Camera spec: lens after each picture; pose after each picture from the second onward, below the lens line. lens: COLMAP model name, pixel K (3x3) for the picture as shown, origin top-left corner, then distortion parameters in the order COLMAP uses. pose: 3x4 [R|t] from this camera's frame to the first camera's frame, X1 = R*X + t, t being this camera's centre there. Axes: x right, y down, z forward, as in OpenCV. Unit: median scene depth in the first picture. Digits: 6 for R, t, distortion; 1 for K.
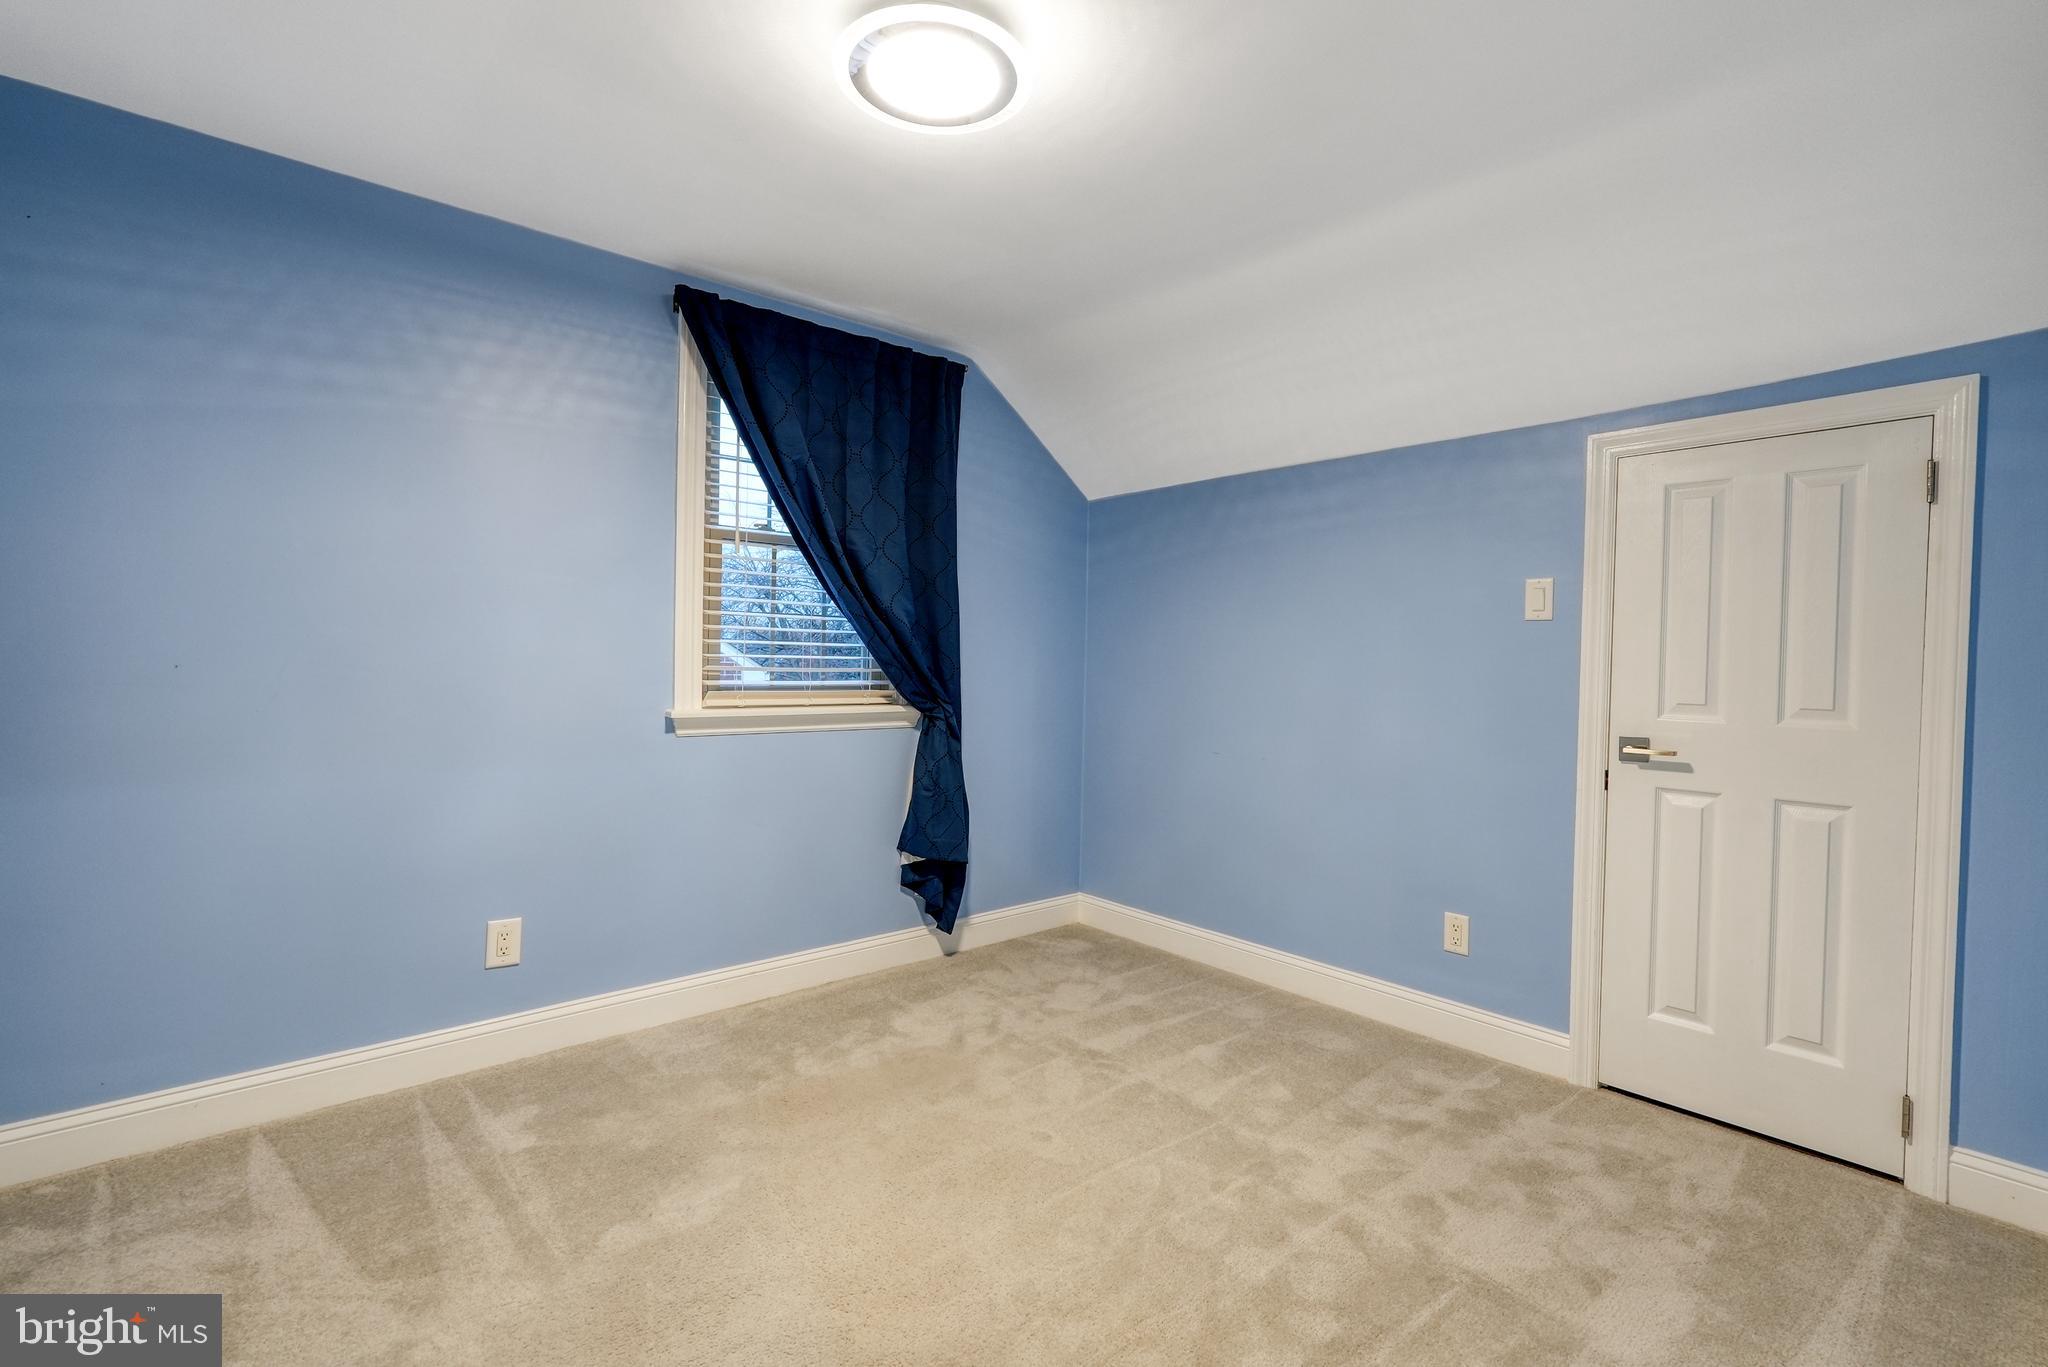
lens RADIAL K [[933.7, 0, 1031.9], [0, 933.7, 672.8], [0, 0, 1]] dist [-0.004285, 0.004105]
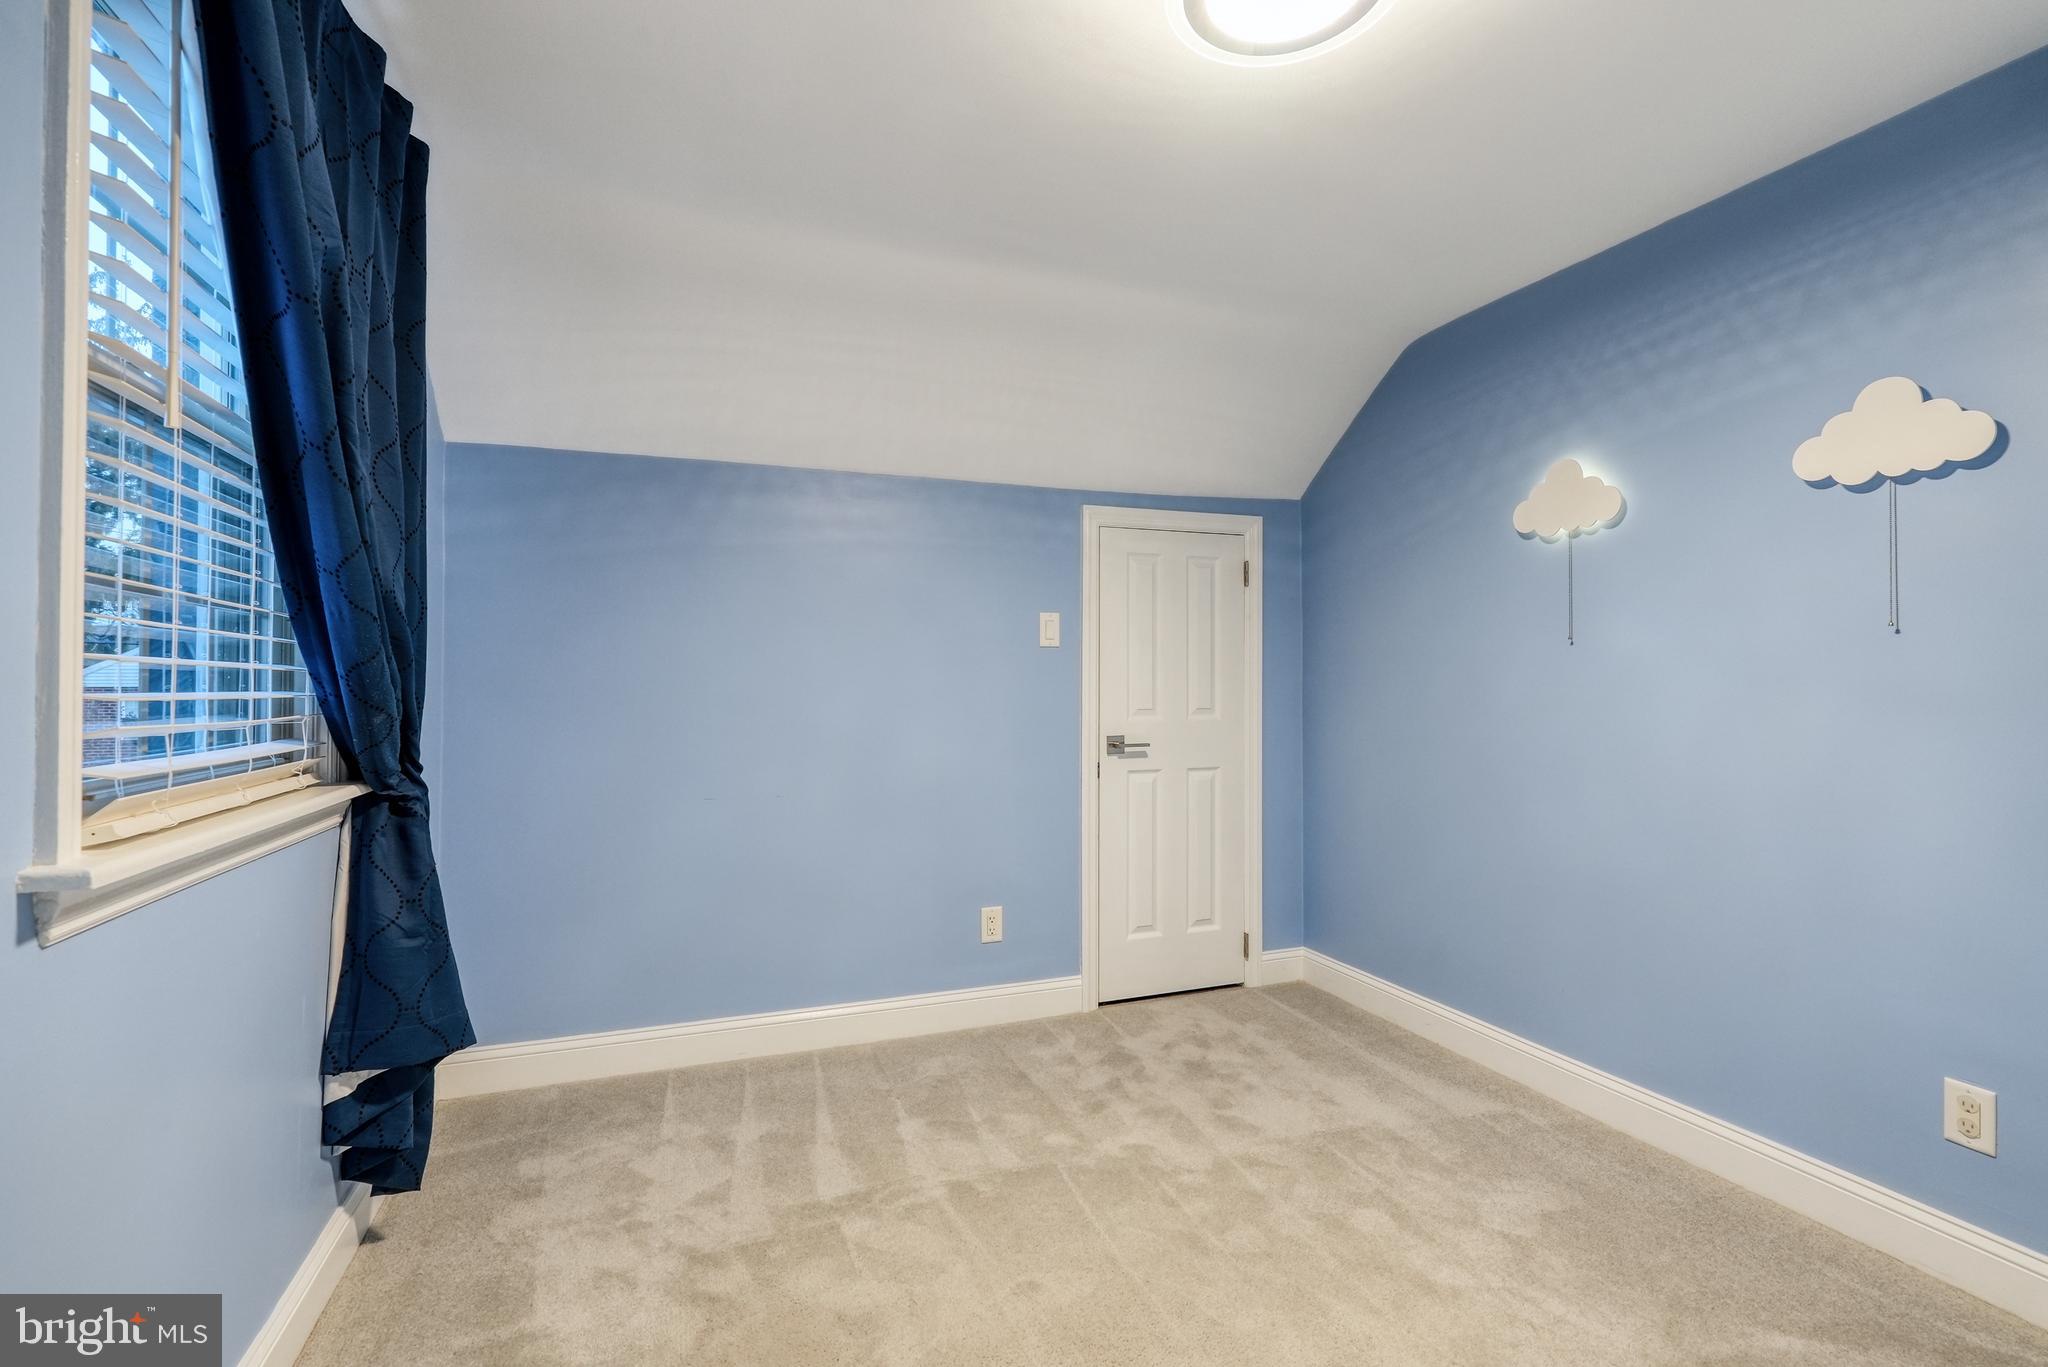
lens RADIAL K [[933.7, 0, 1031.9], [0, 933.7, 672.8], [0, 0, 1]] dist [-0.004285, 0.004105]
pose [[0.339995, -0.005775, 0.940410, -0.659462], [0.020737, 0.999784, -0.001358, -0.022443], [-0.940199, 0.019963, 0.340041, 0.645984]]
